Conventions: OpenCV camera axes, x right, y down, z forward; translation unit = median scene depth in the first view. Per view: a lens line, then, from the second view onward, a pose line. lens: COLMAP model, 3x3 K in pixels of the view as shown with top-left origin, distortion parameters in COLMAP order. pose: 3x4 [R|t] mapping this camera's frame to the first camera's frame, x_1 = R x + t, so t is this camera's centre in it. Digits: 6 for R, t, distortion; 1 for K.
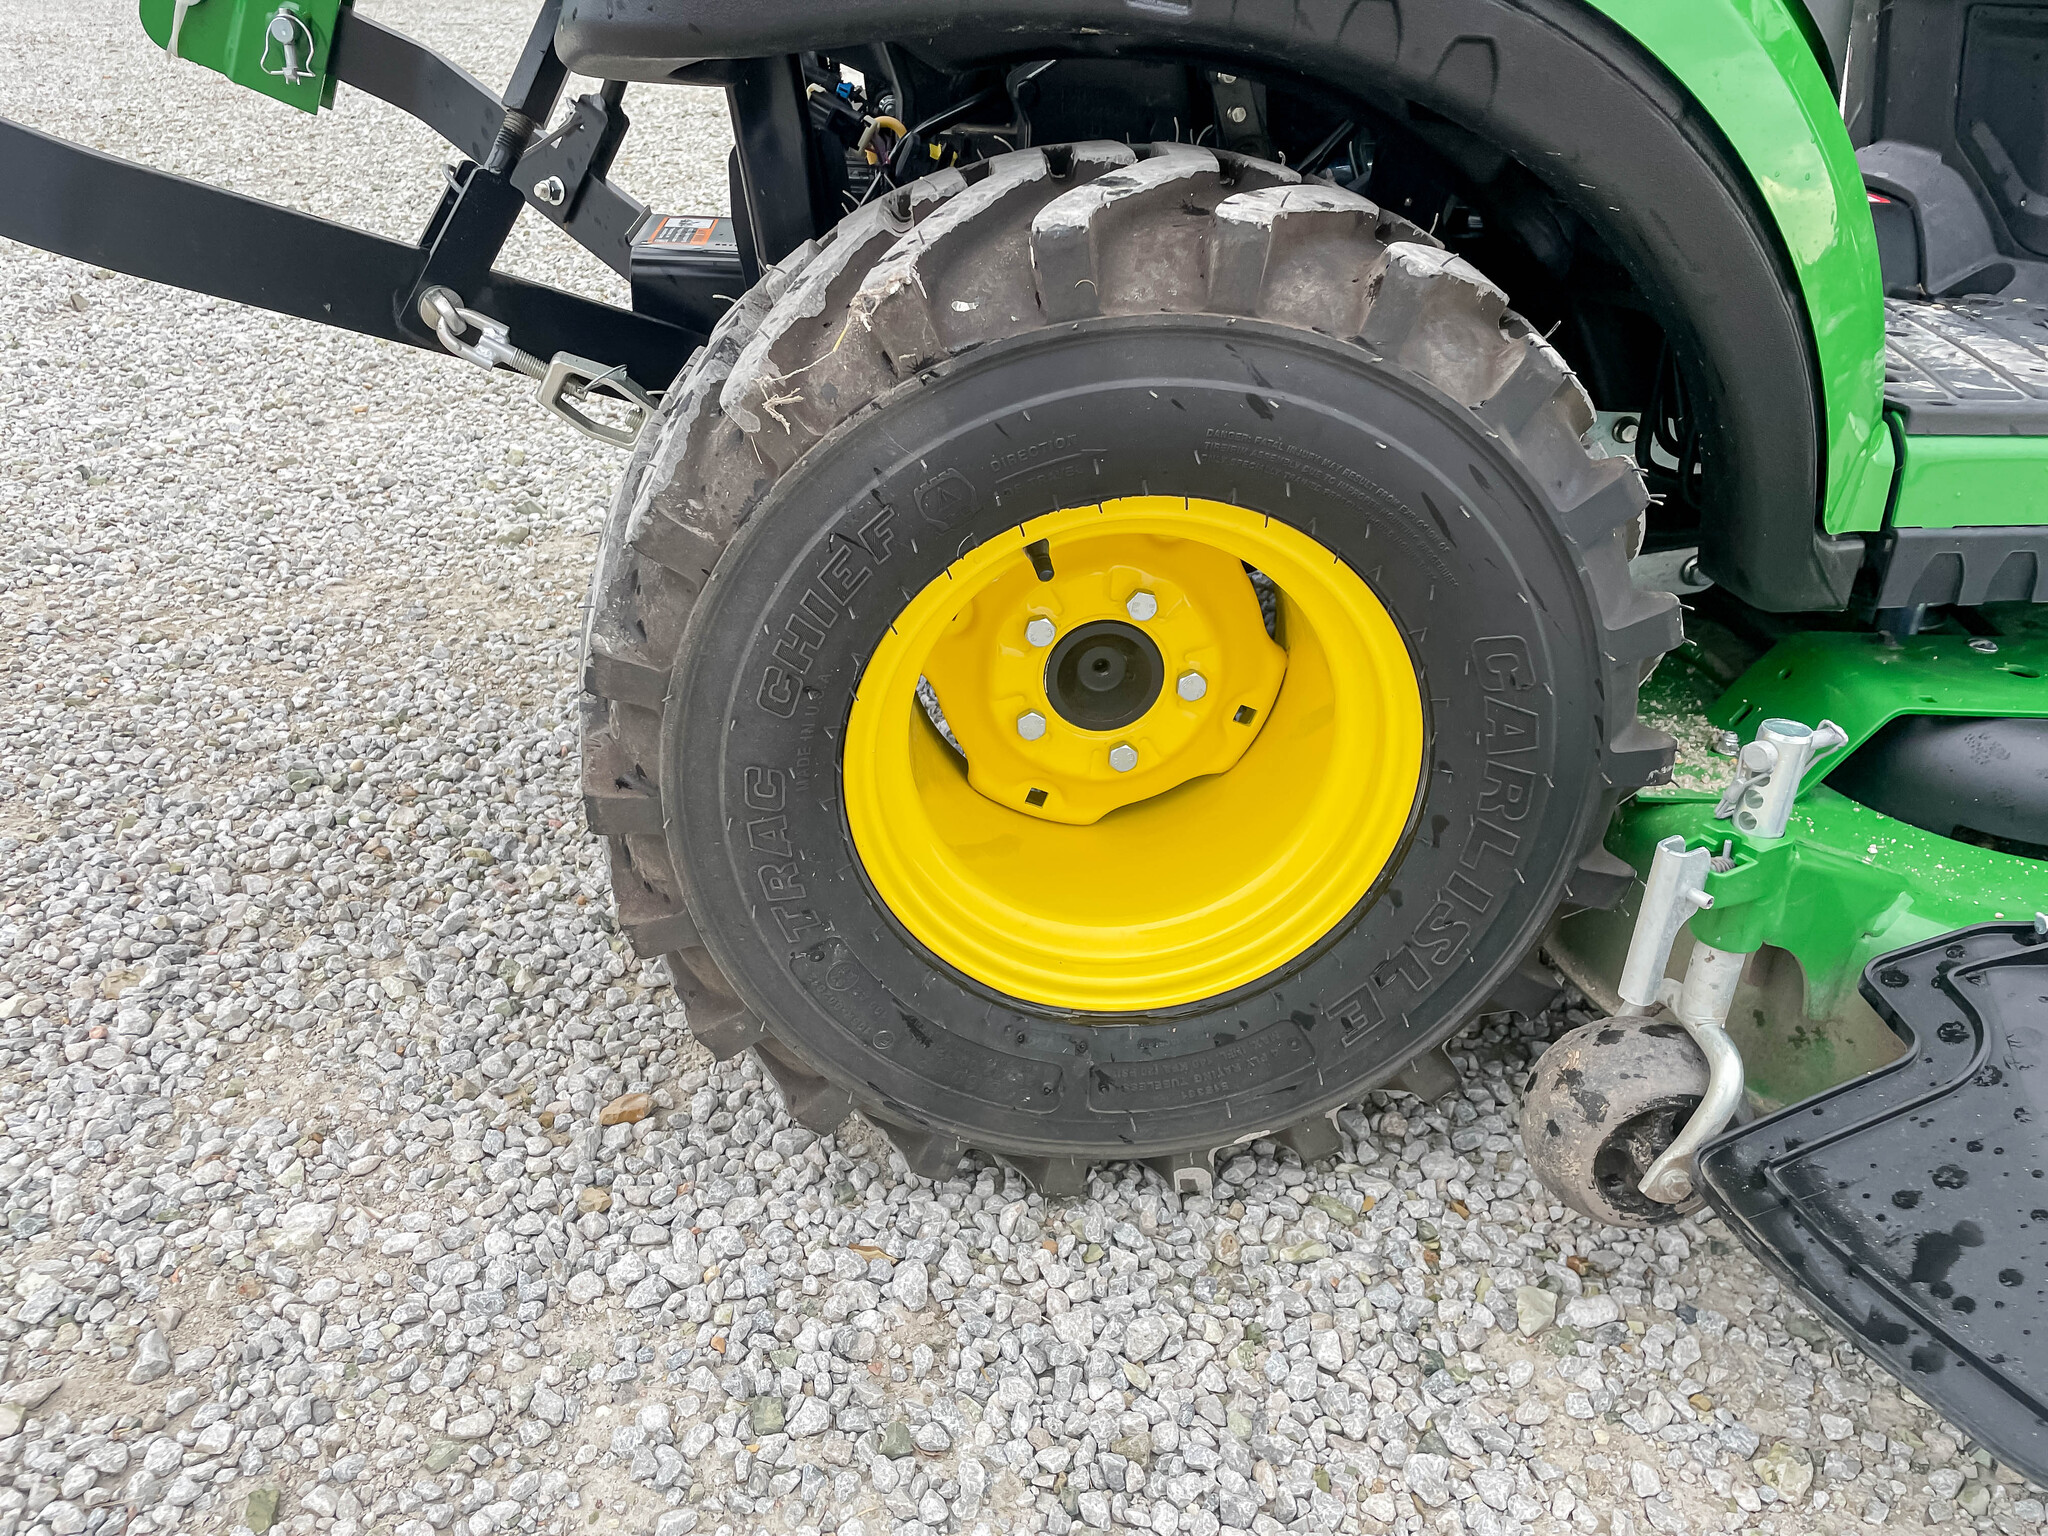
lens RADIAL K [[1567.7, 0, 1022.7], [0, 1567.7, 757.1], [0, 0, 1]] dist [0.077070, -0.106364]
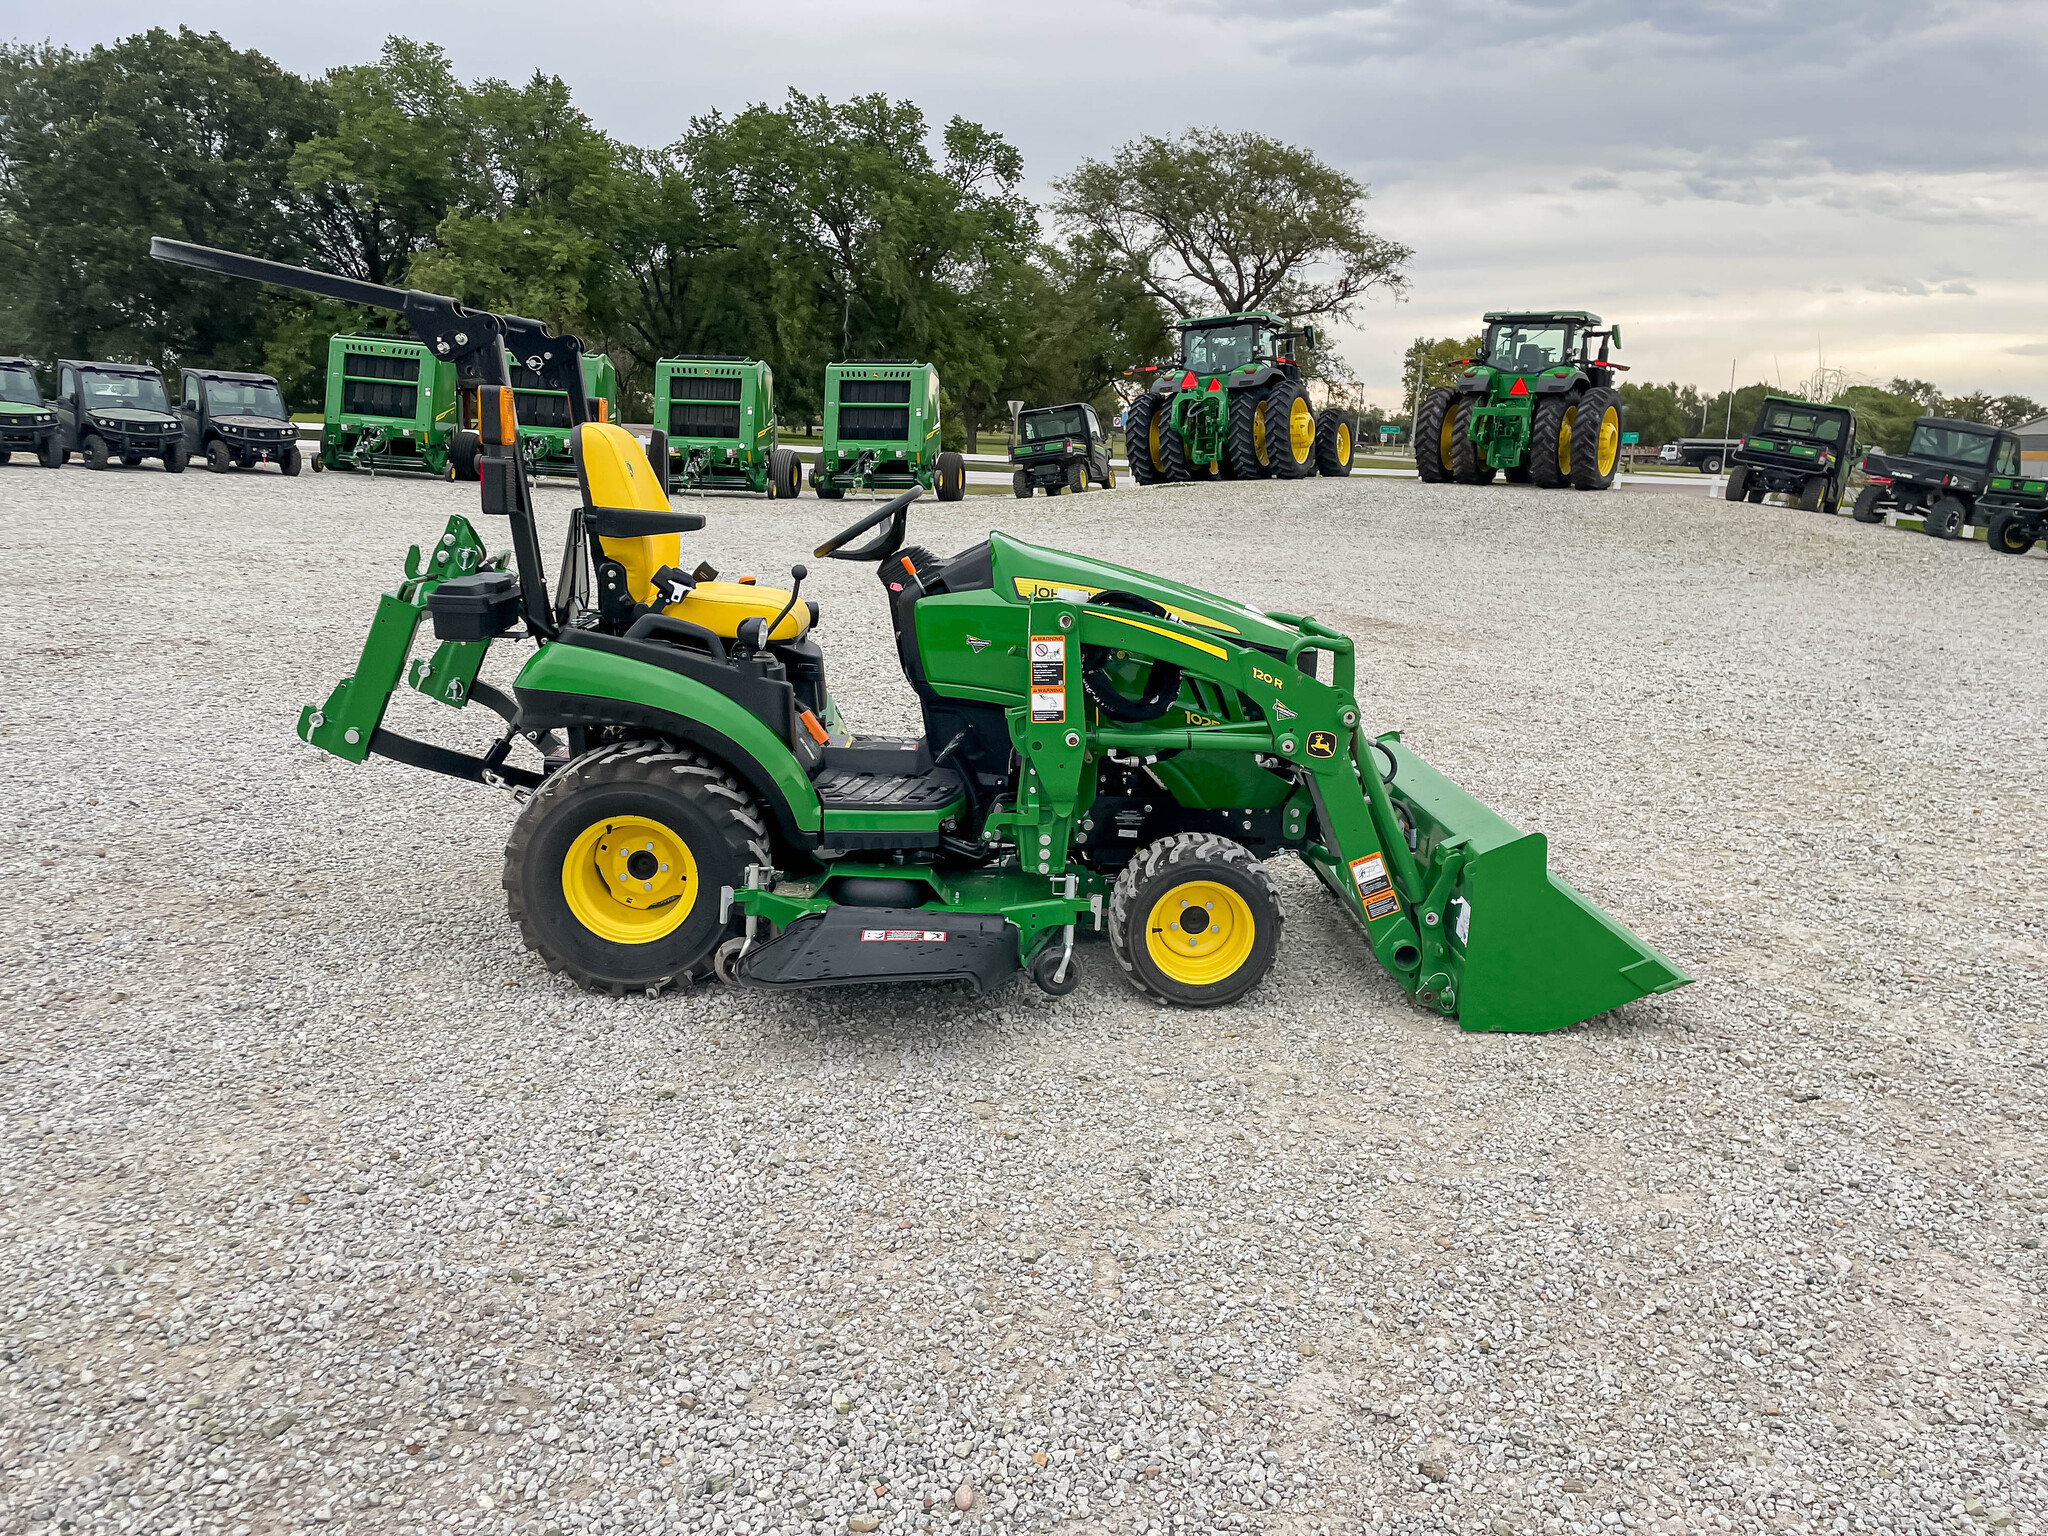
lens RADIAL K [[1584.7, 0, 1061.2], [0, 1584.7, 736.9], [0, 0, 1]] dist [0.088280, -0.116185]
pose [[0.999541, 0.016186, -0.025613, 1.163679], [-0.022732, 0.959516, -0.280737, 0.716632], [0.020032, 0.281190, 0.959443, -2.824104]]
